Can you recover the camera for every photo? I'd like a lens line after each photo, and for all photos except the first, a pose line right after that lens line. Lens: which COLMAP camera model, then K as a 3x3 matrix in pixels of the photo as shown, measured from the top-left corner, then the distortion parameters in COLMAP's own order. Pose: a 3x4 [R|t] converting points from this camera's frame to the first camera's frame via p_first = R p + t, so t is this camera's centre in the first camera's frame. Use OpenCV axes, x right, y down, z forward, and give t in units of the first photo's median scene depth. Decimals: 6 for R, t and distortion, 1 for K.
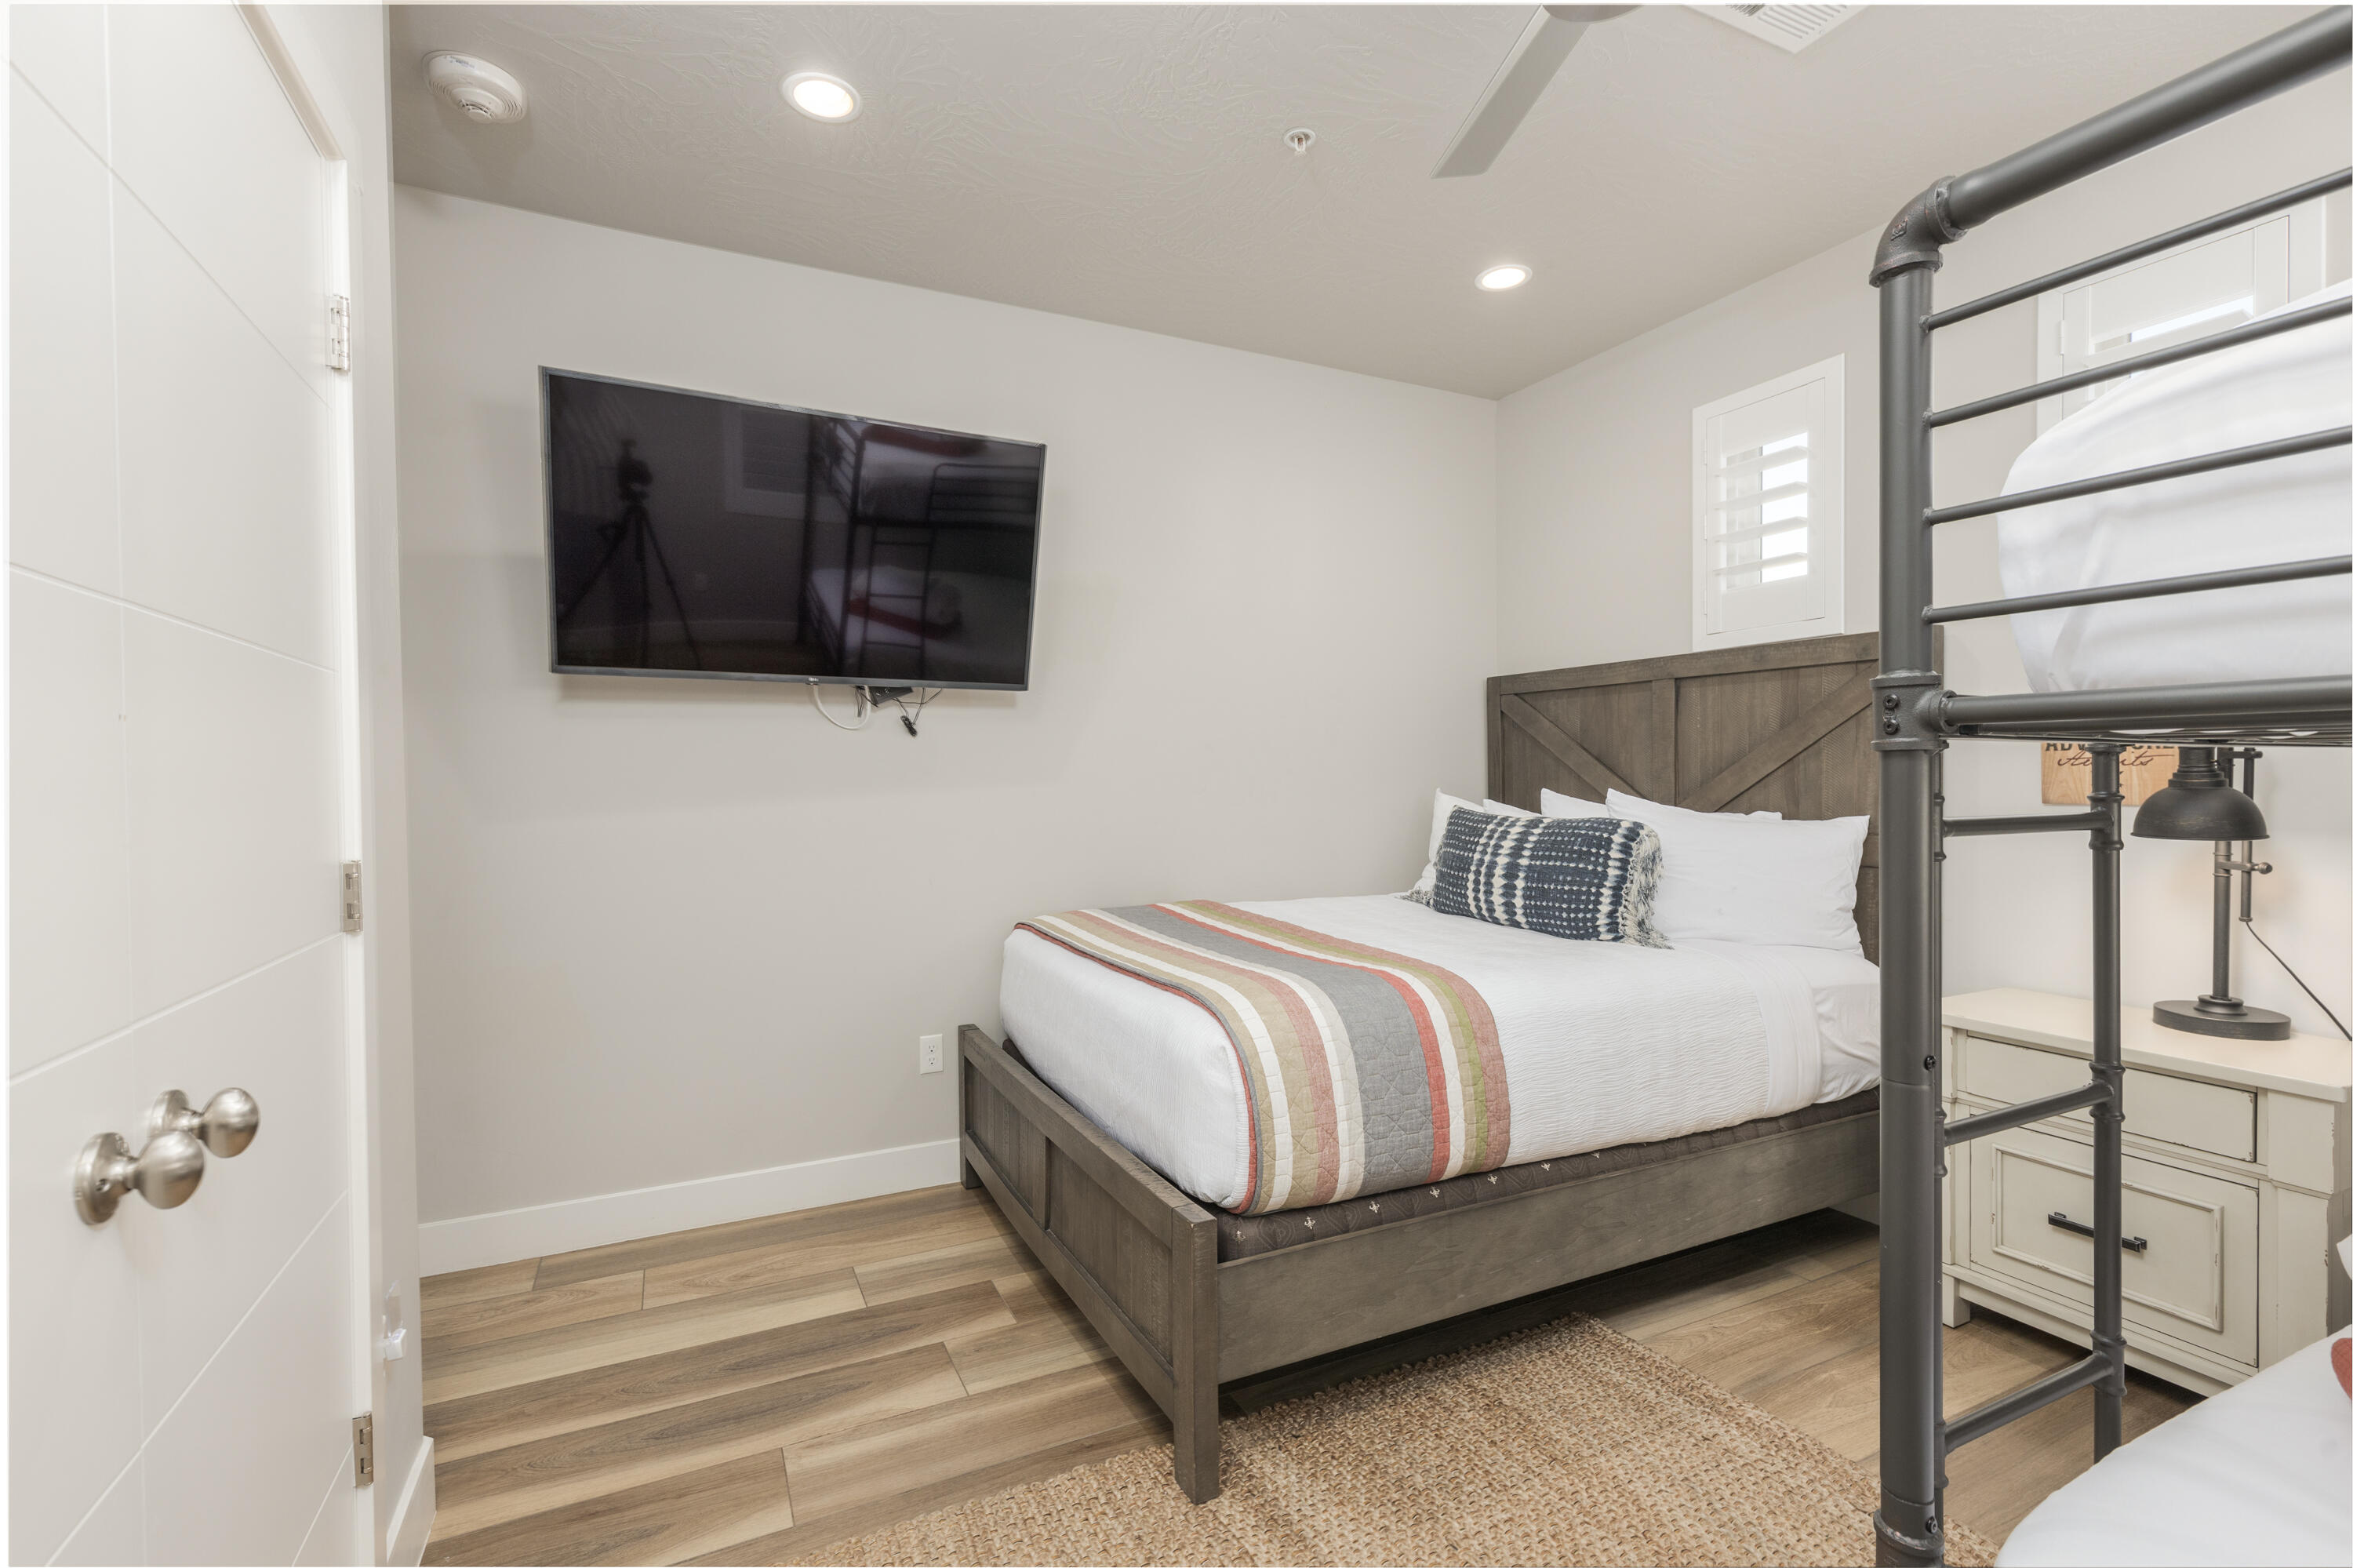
lens RADIAL K [[1048.8, 0, 1181.2], [0, 1048.8, 787.0], [0, 0, 1]] dist [0.001955, -0.000573]
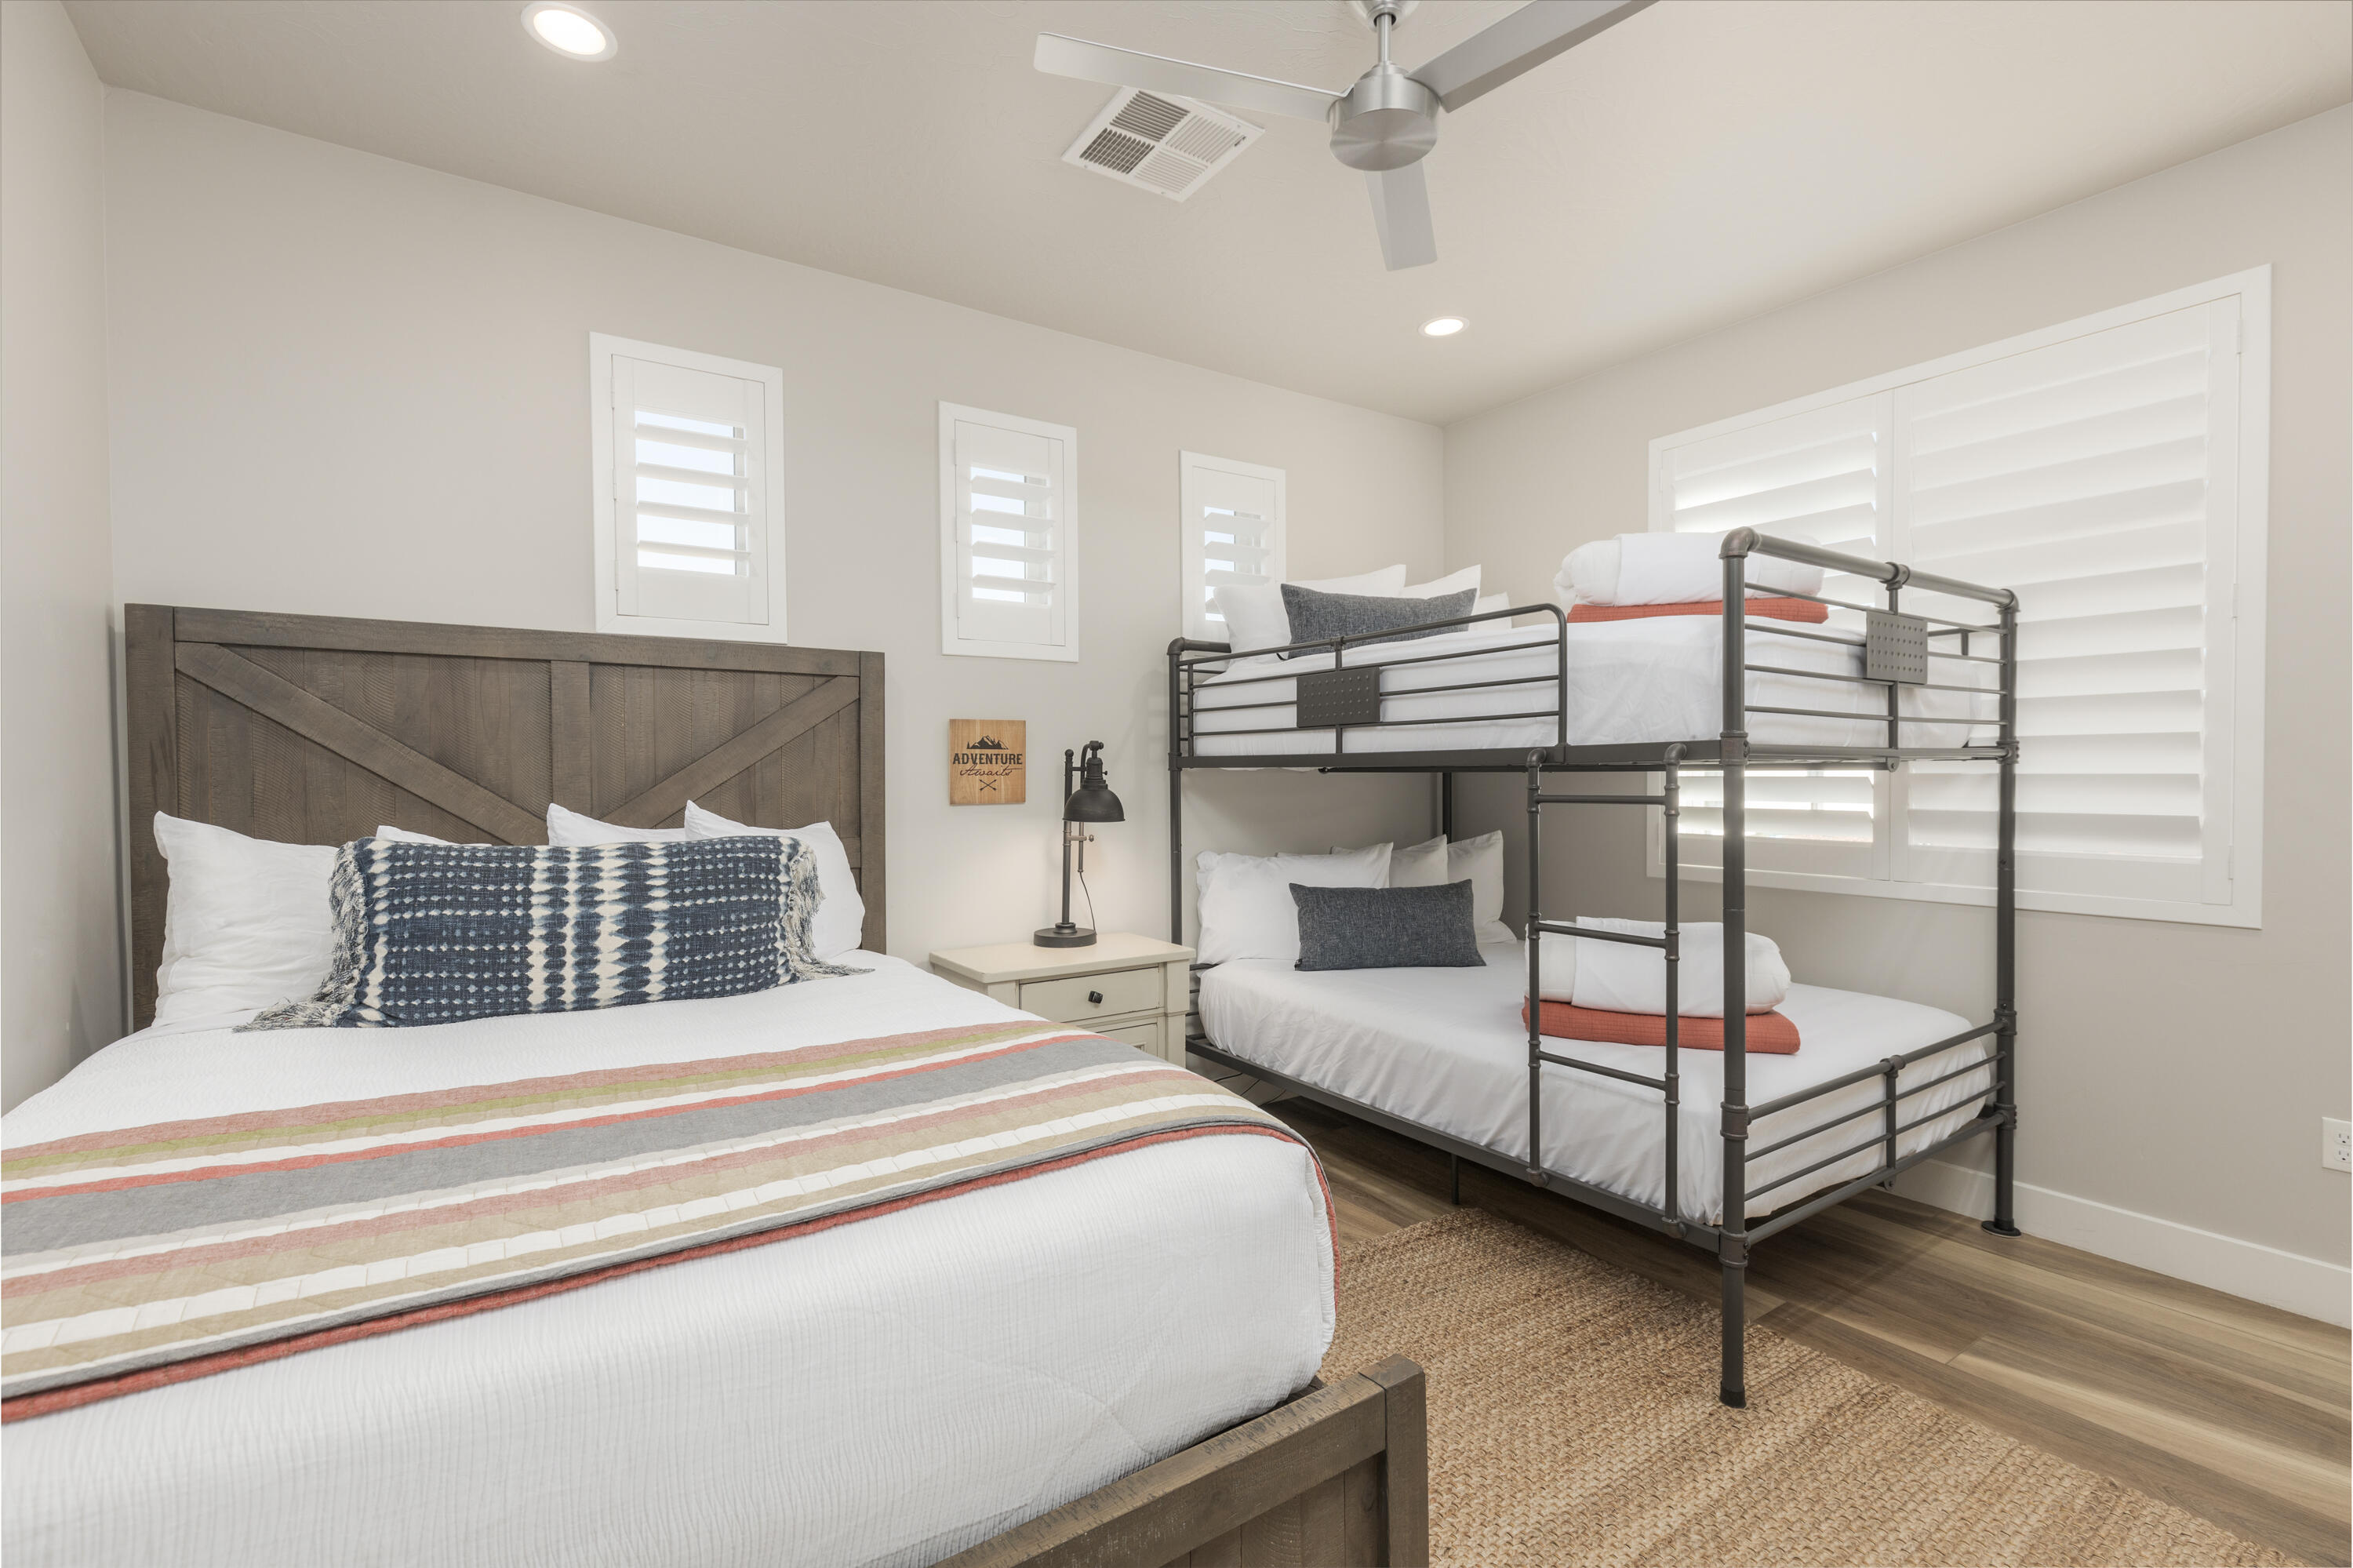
lens RADIAL K [[1048.8, 0, 1182.8], [0, 1048.8, 779.0], [0, 0, 1]] dist [0.001955, -0.000573]
pose [[-0.148336, 0.006006, 0.988919, -0.422183], [0.018431, 0.999825, -0.003308, -0.004948], [-0.988765, 0.017736, -0.148420, 0.754661]]
